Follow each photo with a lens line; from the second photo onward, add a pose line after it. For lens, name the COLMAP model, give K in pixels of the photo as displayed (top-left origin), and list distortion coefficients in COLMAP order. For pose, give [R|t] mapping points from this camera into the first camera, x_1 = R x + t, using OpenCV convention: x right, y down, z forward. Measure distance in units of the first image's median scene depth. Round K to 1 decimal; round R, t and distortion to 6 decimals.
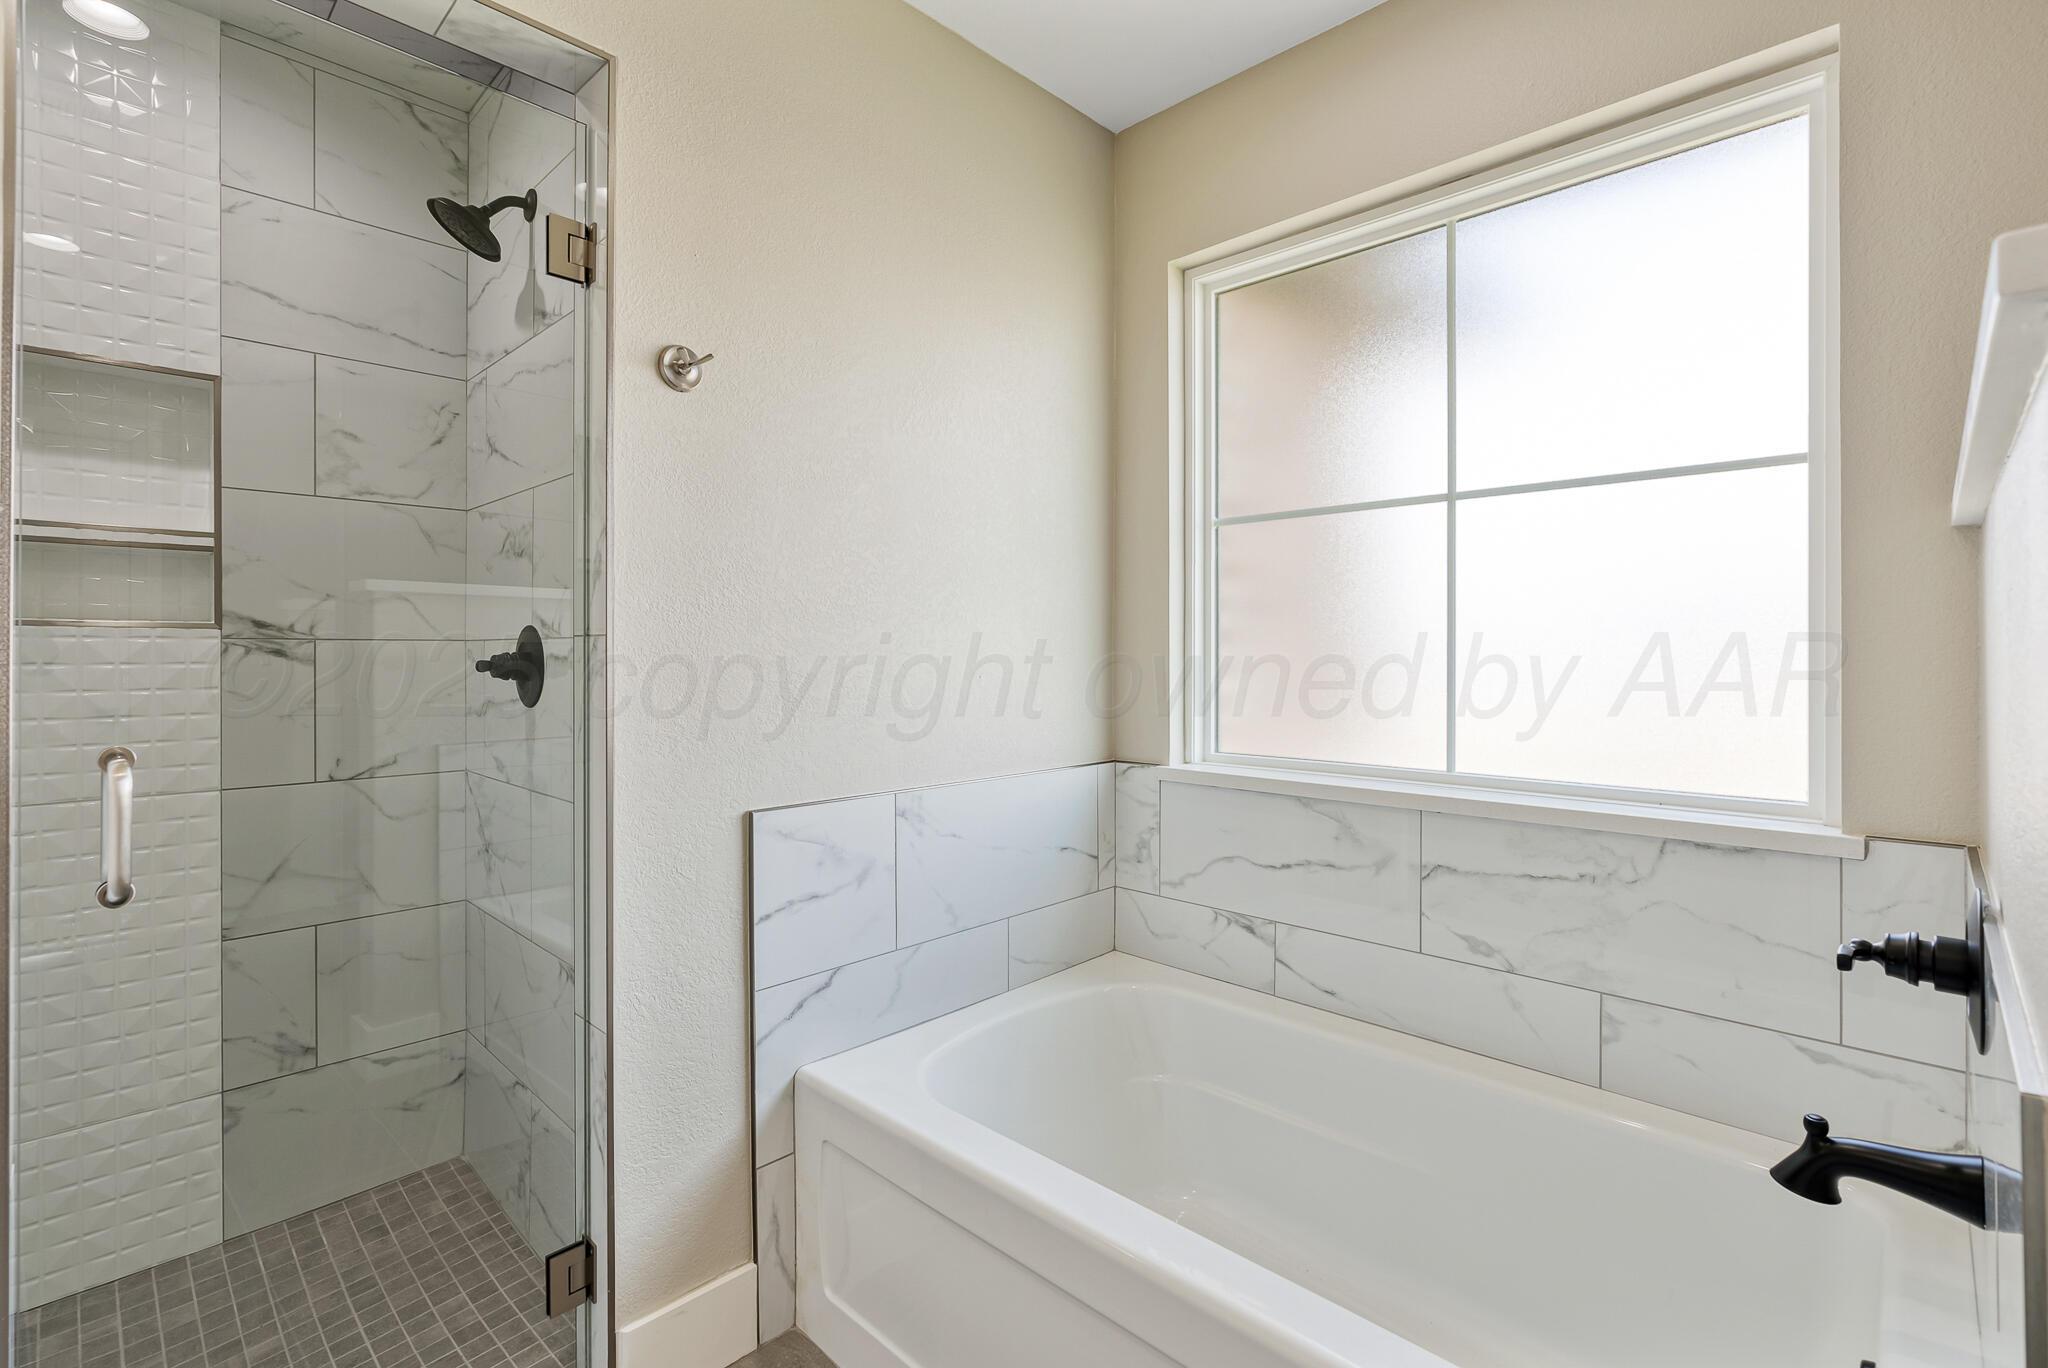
lens RADIAL K [[934.8, 0, 1027.6], [0, 934.8, 654.9], [0, 0, 1]] dist [-0.012998, 0.003434]
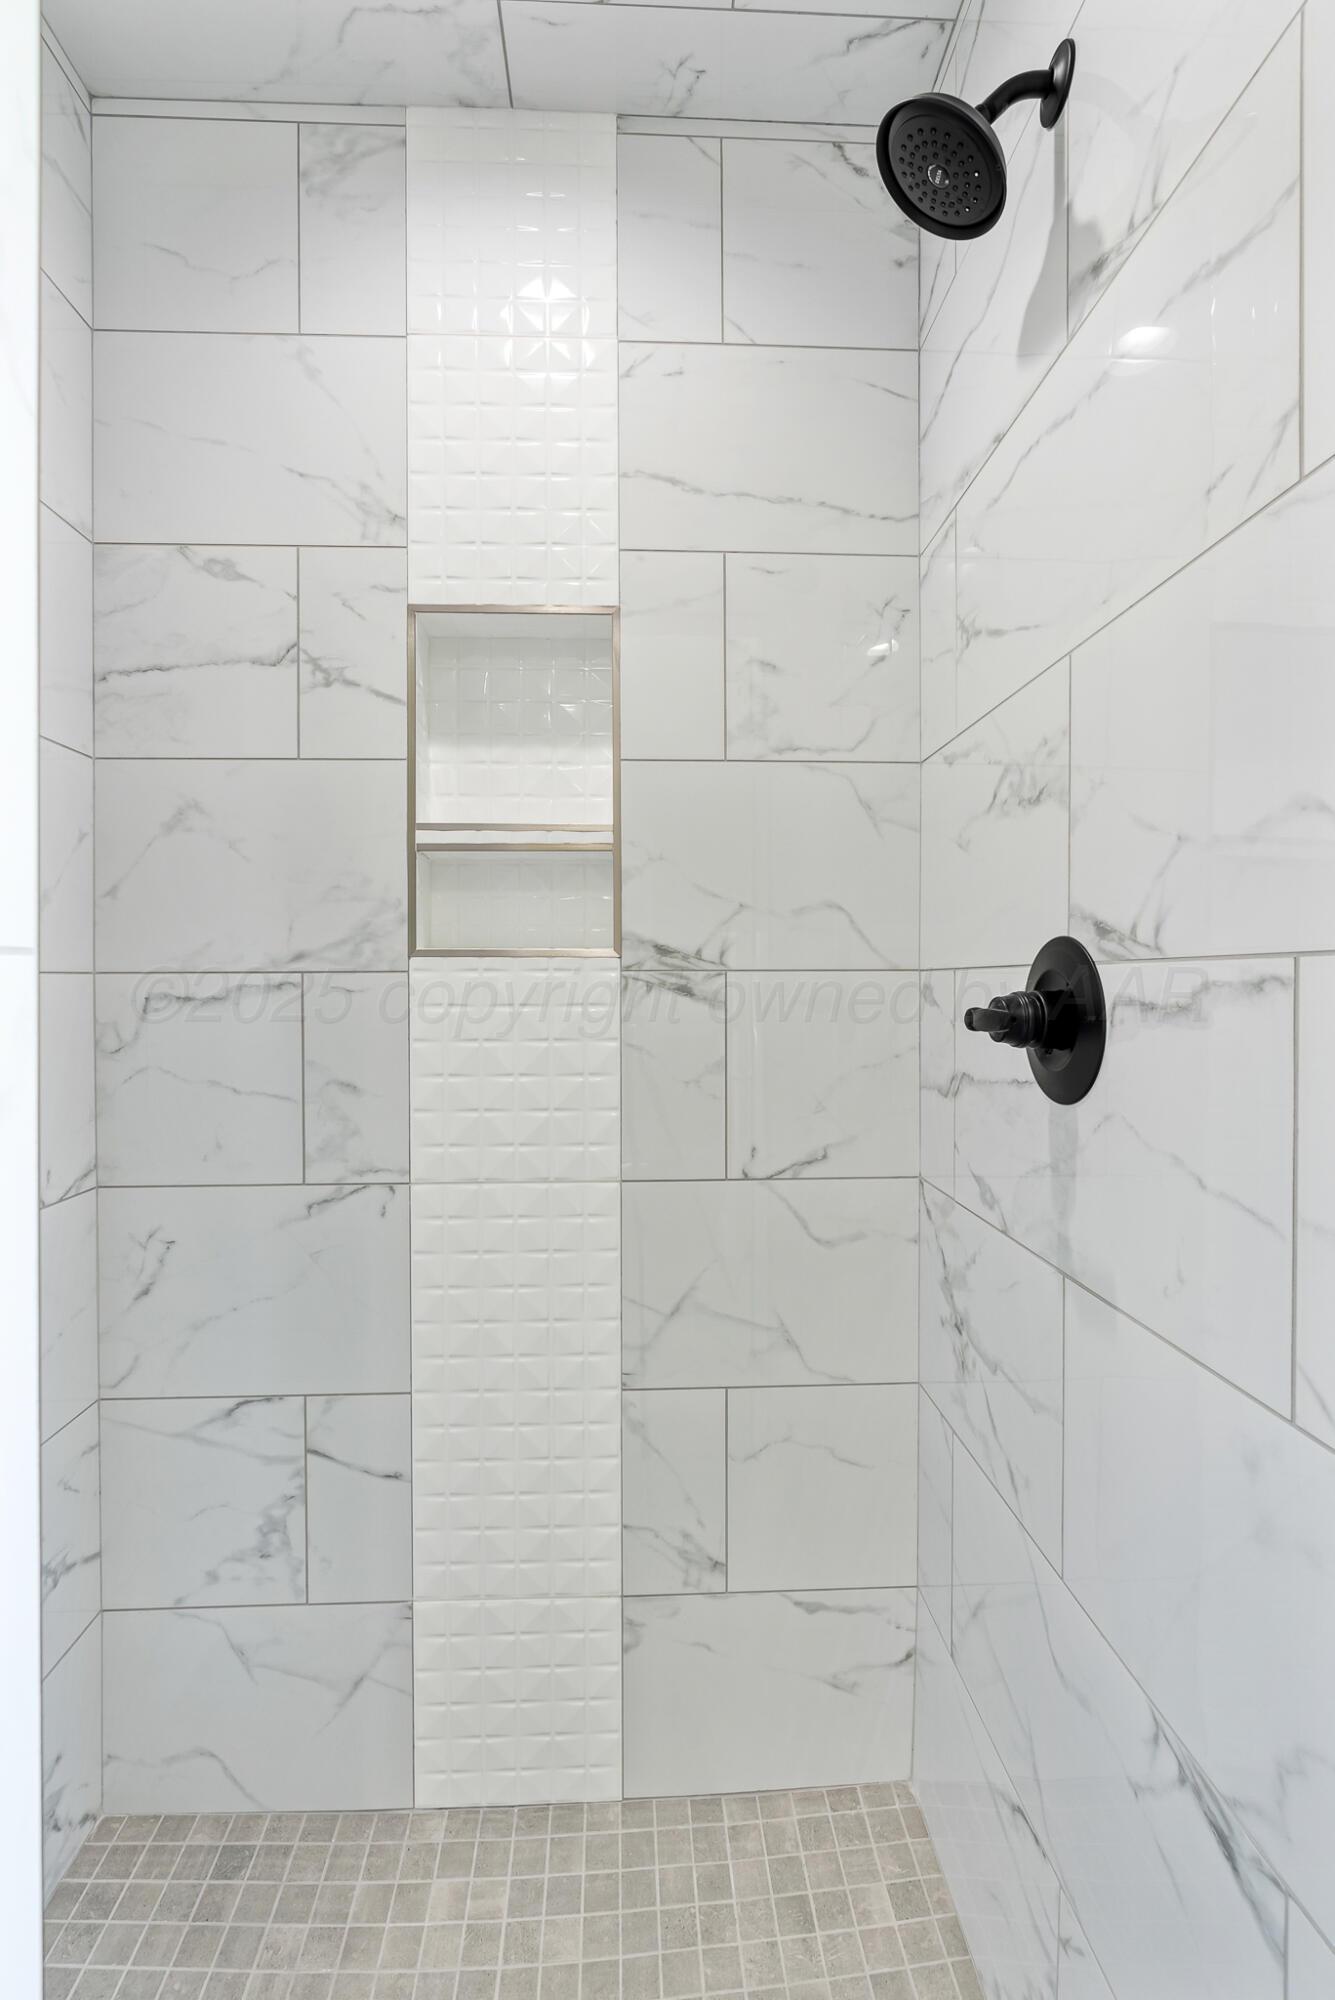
lens RADIAL K [[912.9, 0, 667.1], [0, 912.9, 995.3], [0, 0, 1]] dist [-0.012998, 0.003434]
pose [[0.727963, 0.006236, -0.685588, -0.347212], [0.001884, 0.999937, 0.011096, -0.006333], [0.685614, -0.009369, 0.727905, 0.494257]]
